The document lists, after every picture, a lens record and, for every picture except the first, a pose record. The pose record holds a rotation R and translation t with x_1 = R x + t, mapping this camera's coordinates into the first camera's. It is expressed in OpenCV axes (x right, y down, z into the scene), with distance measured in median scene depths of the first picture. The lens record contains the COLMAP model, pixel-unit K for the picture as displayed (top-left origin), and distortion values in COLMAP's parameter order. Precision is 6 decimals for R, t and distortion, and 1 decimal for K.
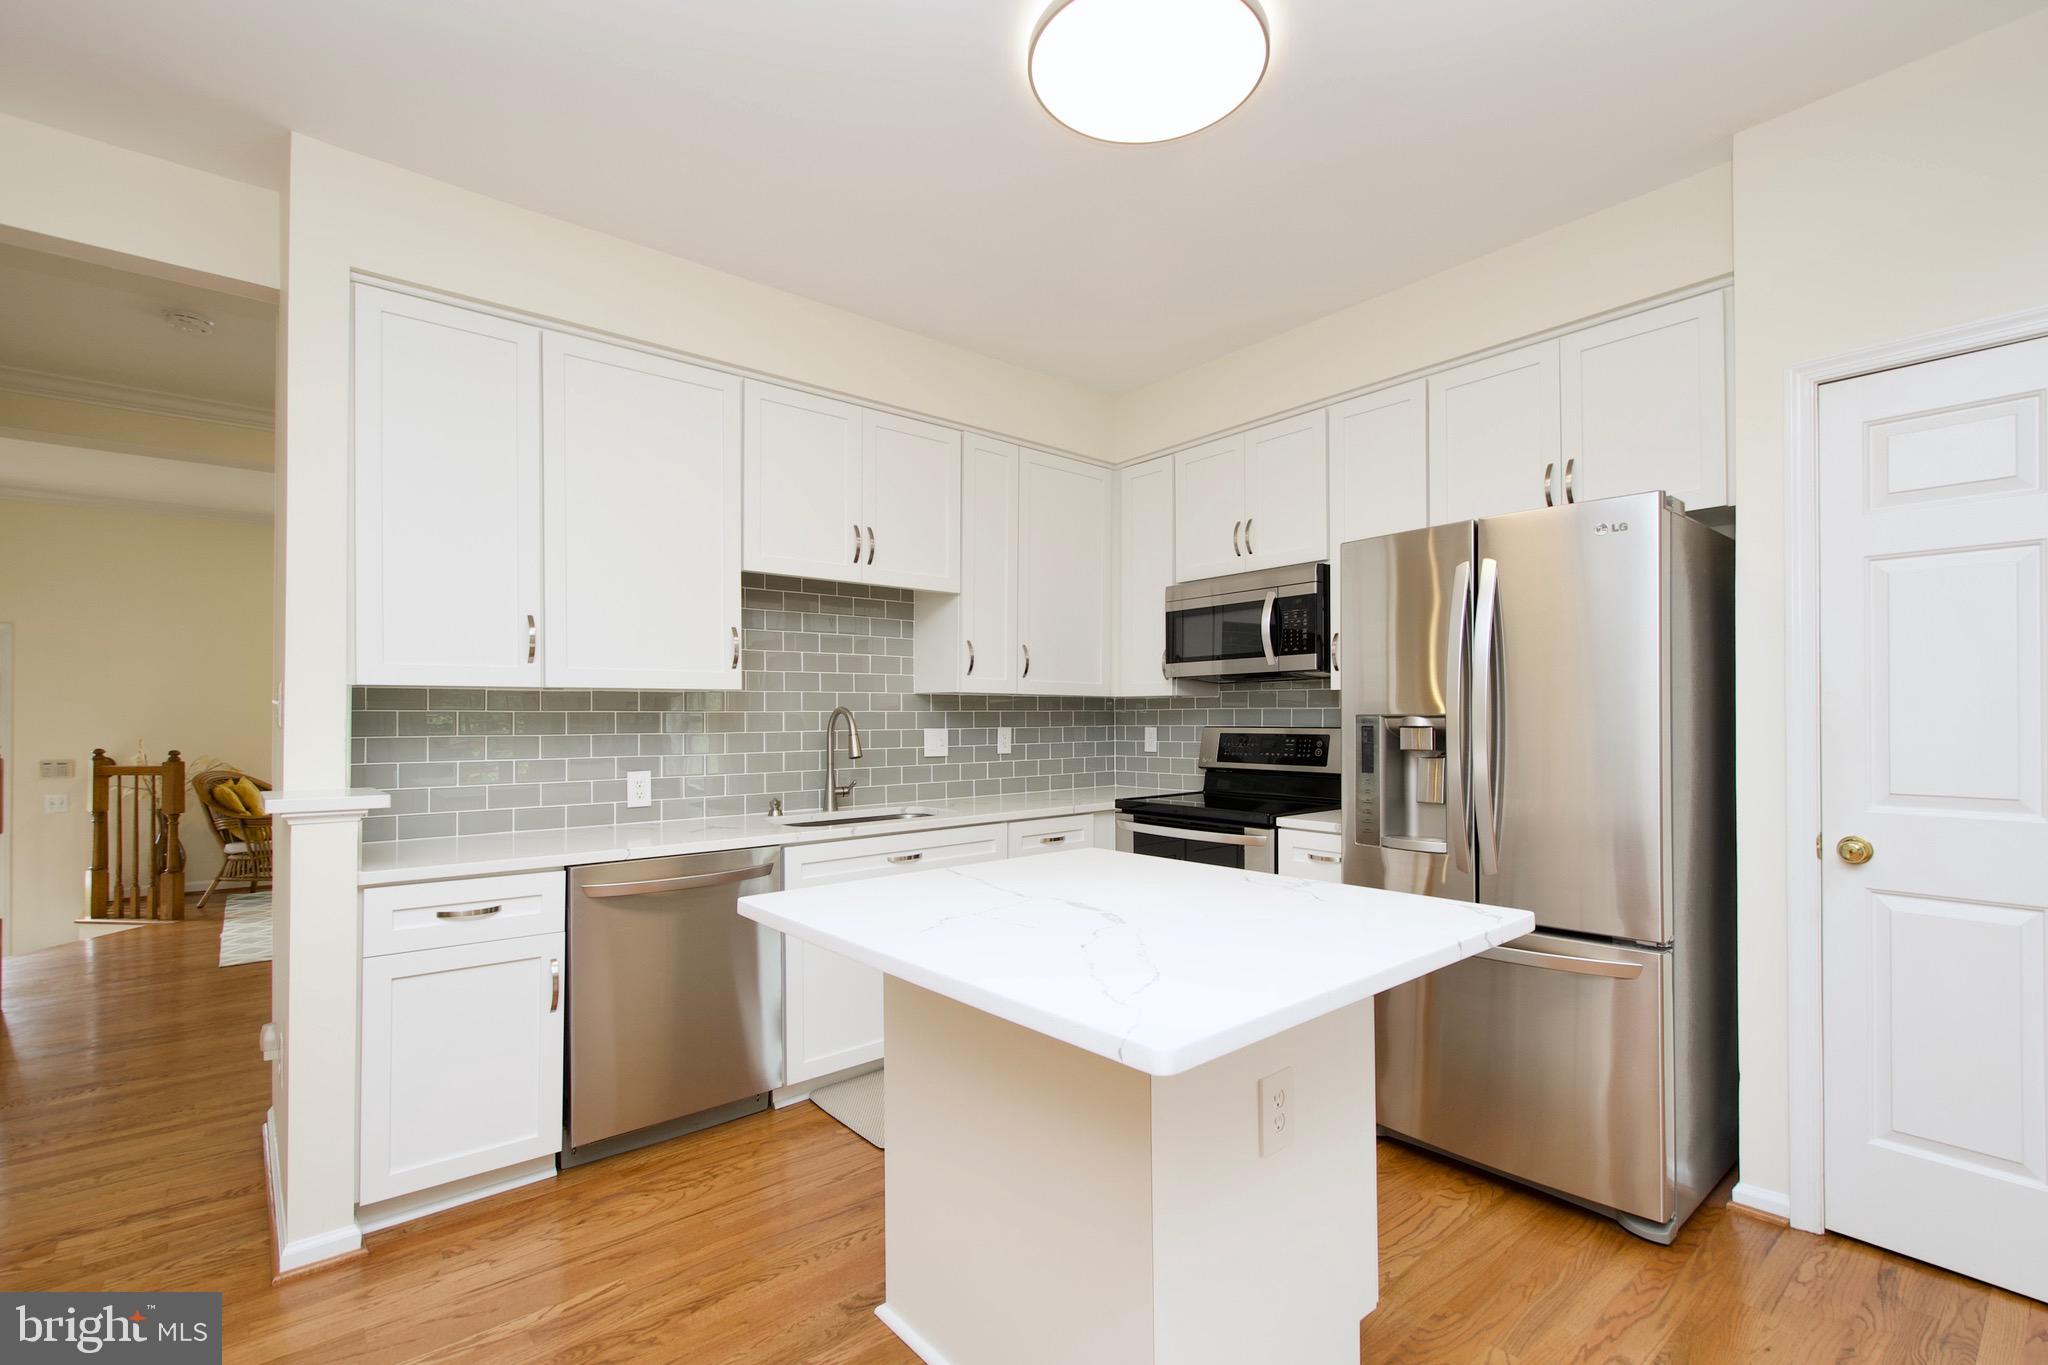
lens RADIAL K [[914.1, 0, 1037.1], [0, 914.1, 712.6], [0, 0, 1]] dist [0.012762, -0.006096]
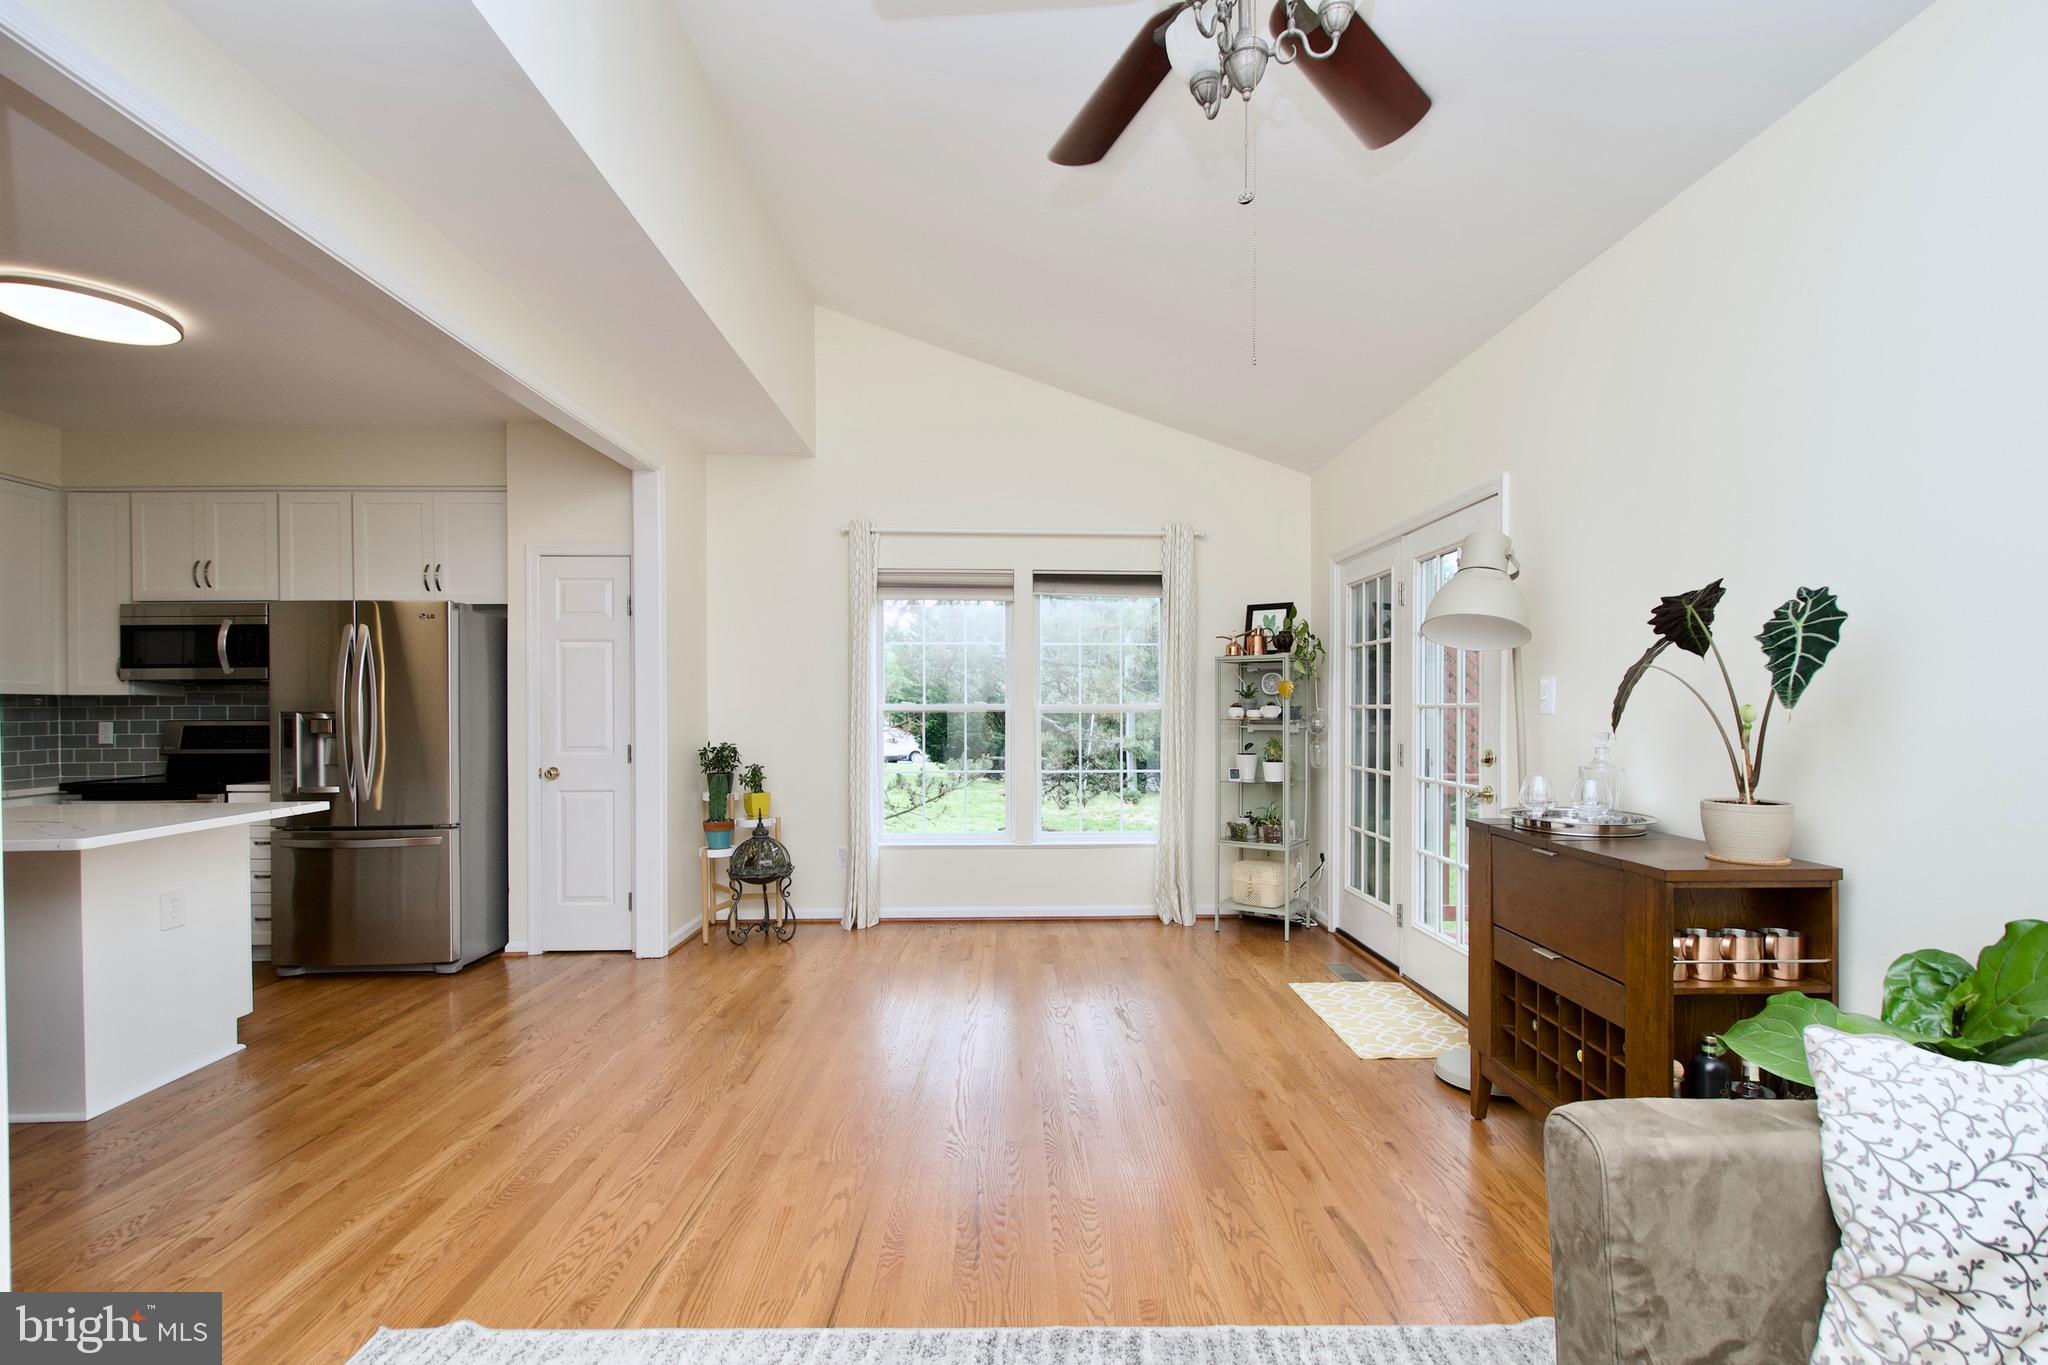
lens RADIAL K [[914.1, 0, 1039.1], [0, 914.1, 716.1], [0, 0, 1]] dist [0.012762, -0.006096]
pose [[0.623874, -0.007451, 0.781490, -0.053528], [-0.002071, 0.999935, 0.011187, -0.007320], [-0.781523, -0.008598, 0.623818, -0.739879]]
